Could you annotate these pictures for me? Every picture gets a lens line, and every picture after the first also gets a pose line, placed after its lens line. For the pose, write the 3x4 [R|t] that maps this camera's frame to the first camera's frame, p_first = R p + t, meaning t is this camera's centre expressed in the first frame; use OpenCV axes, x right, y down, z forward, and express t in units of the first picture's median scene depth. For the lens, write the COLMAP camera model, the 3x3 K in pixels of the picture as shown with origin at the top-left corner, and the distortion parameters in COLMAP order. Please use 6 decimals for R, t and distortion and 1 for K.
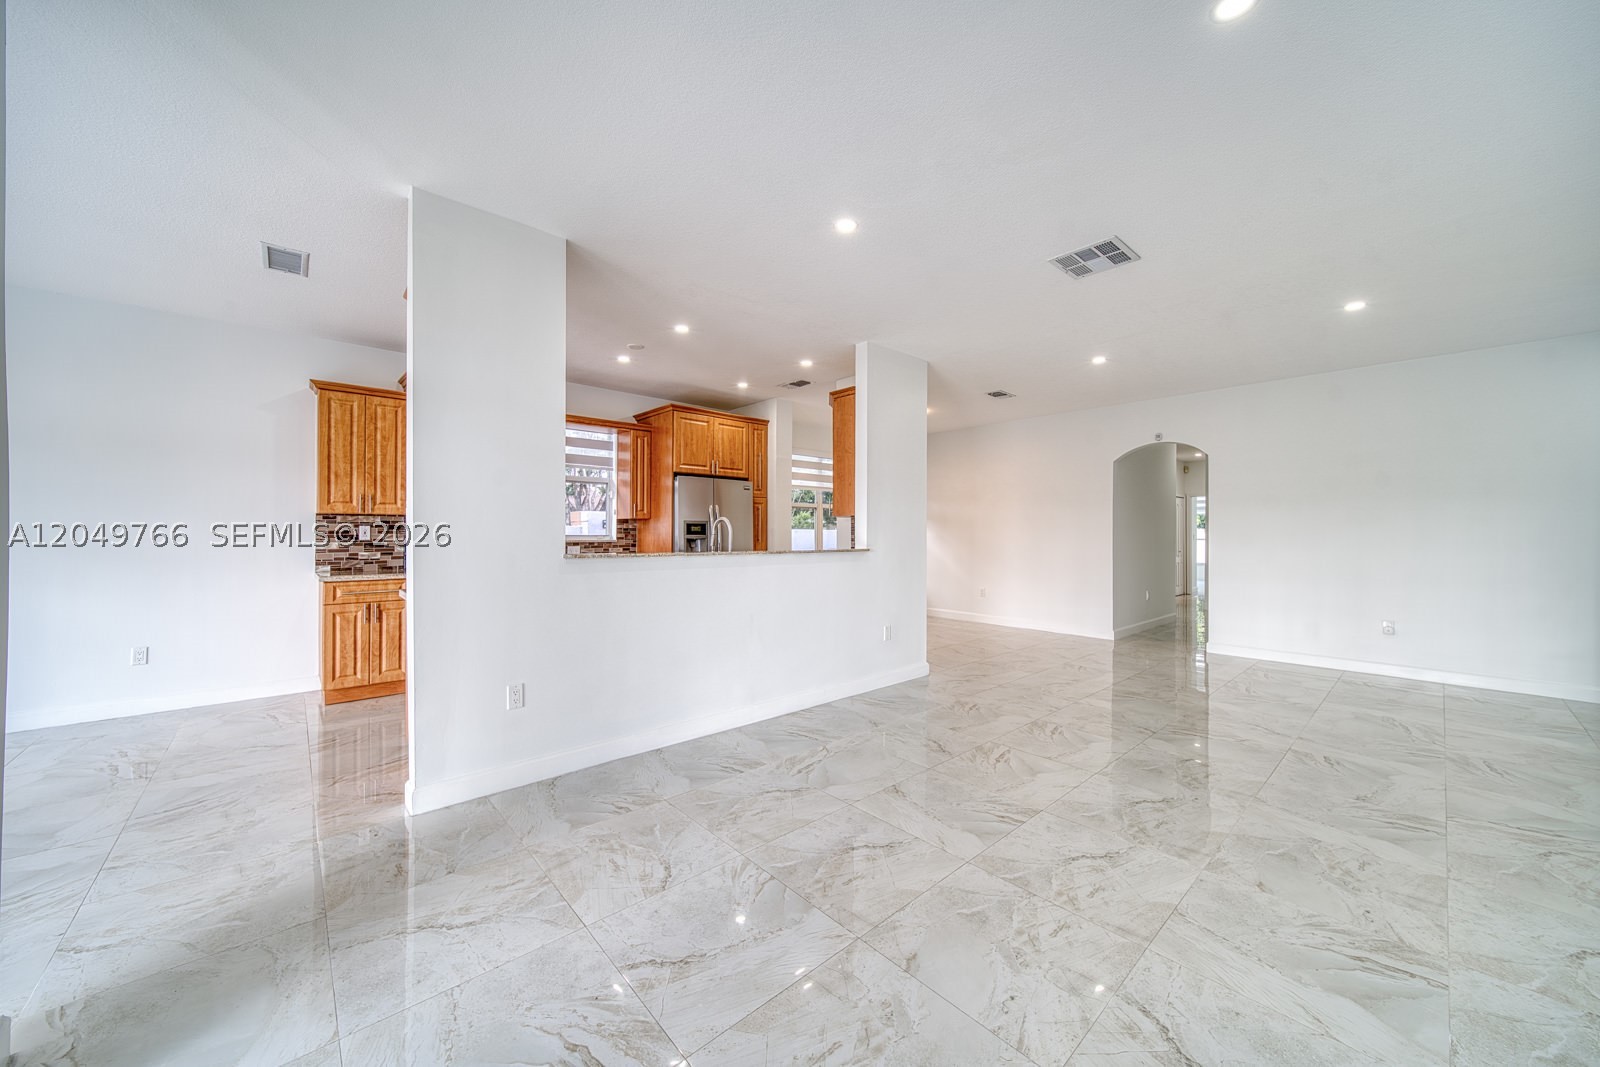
lens RADIAL K [[568.4, 0, 799.0], [0, 568.4, 536.6], [0, 0, 1]] dist [0.000812, -0.000745]
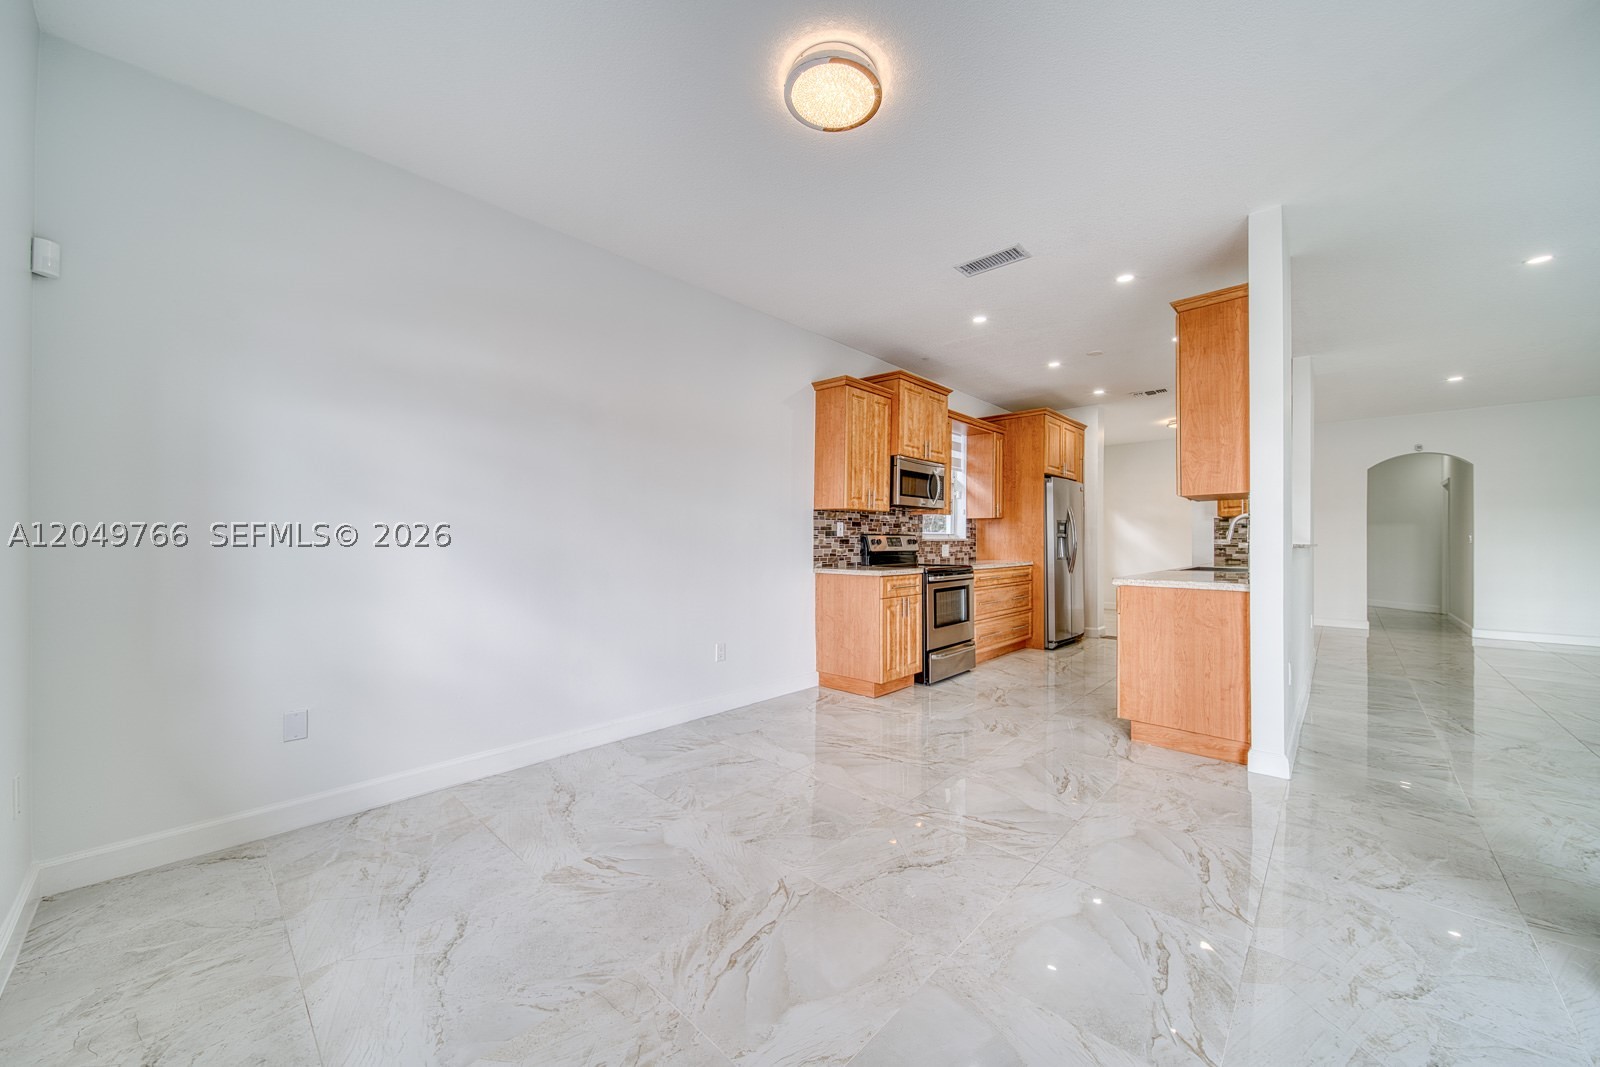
lens RADIAL K [[568.4, 0, 833.7], [0, 568.4, 539.5], [0, 0, 1]] dist [0.000812, -0.000745]
pose [[0.995119, 0.001841, 0.098667, -0.898791], [-0.001607, 0.999996, -0.002450, 0.014648], [-0.098671, 0.002280, 0.995117, -0.002922]]
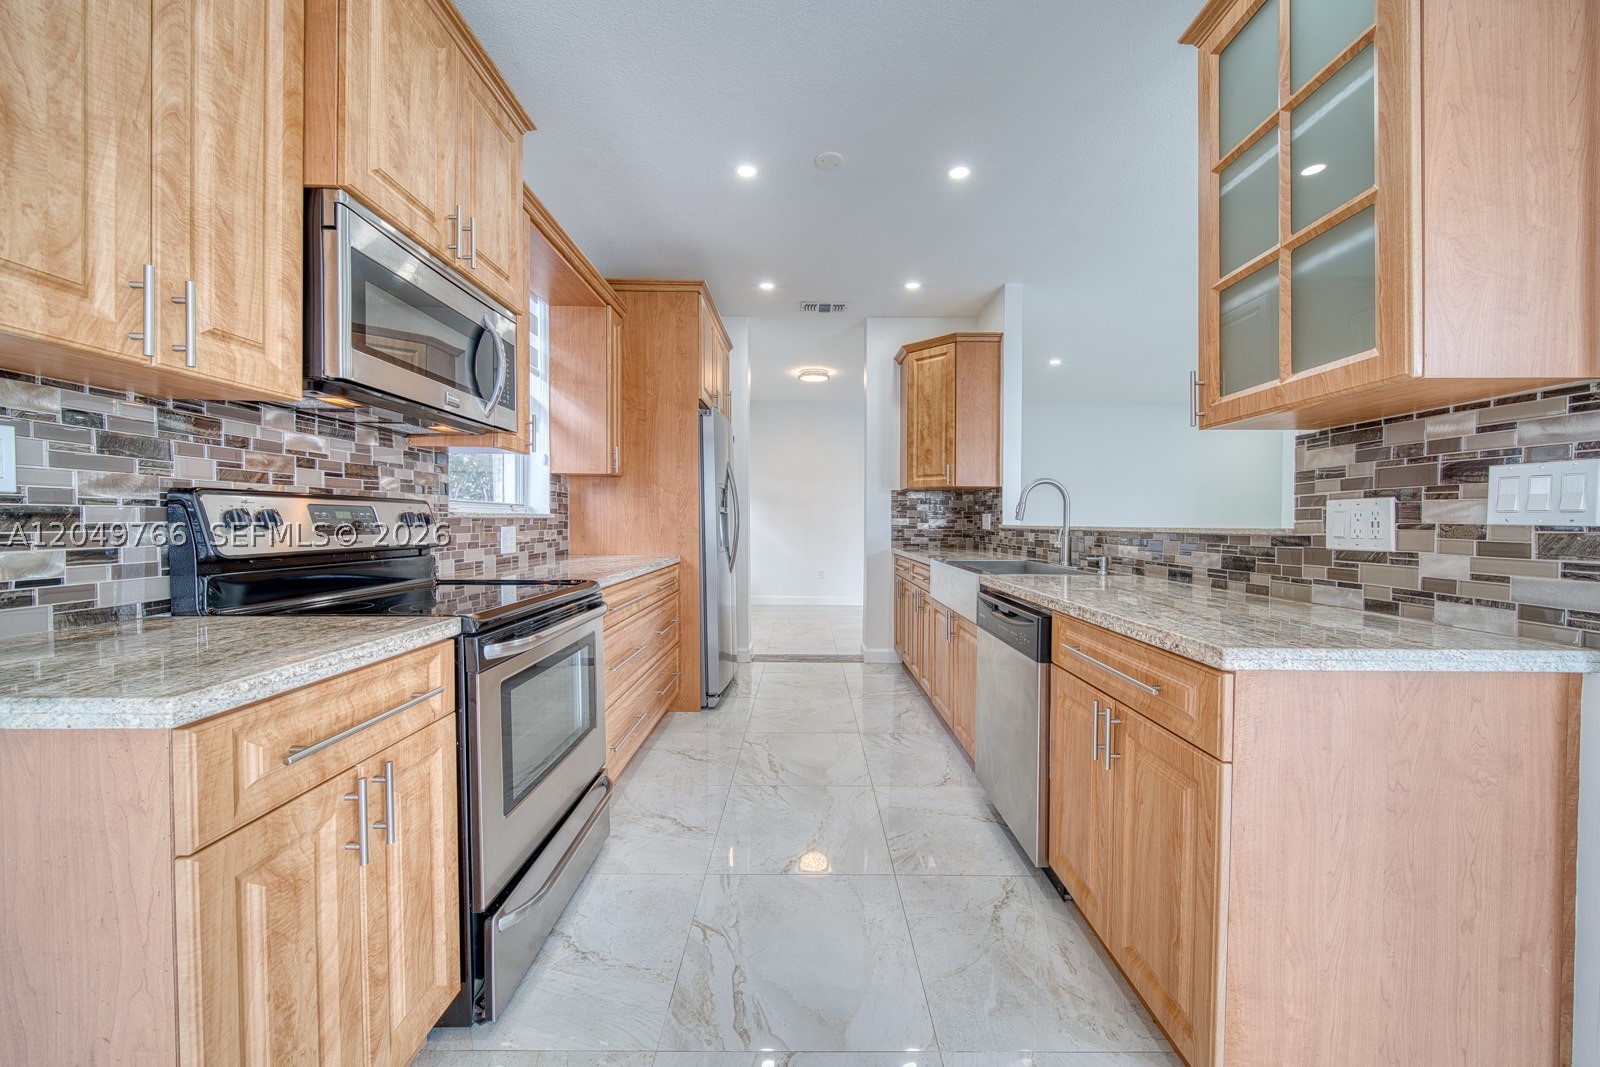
lens RADIAL K [[568.4, 0, 806.2], [0, 568.4, 537.6], [0, 0, 1]] dist [0.000812, -0.000745]
pose [[0.679382, -0.016902, 0.733590, -0.732982], [-0.006391, 0.999560, 0.028949, 0.015412], [-0.733757, -0.024356, 0.678976, 0.657581]]
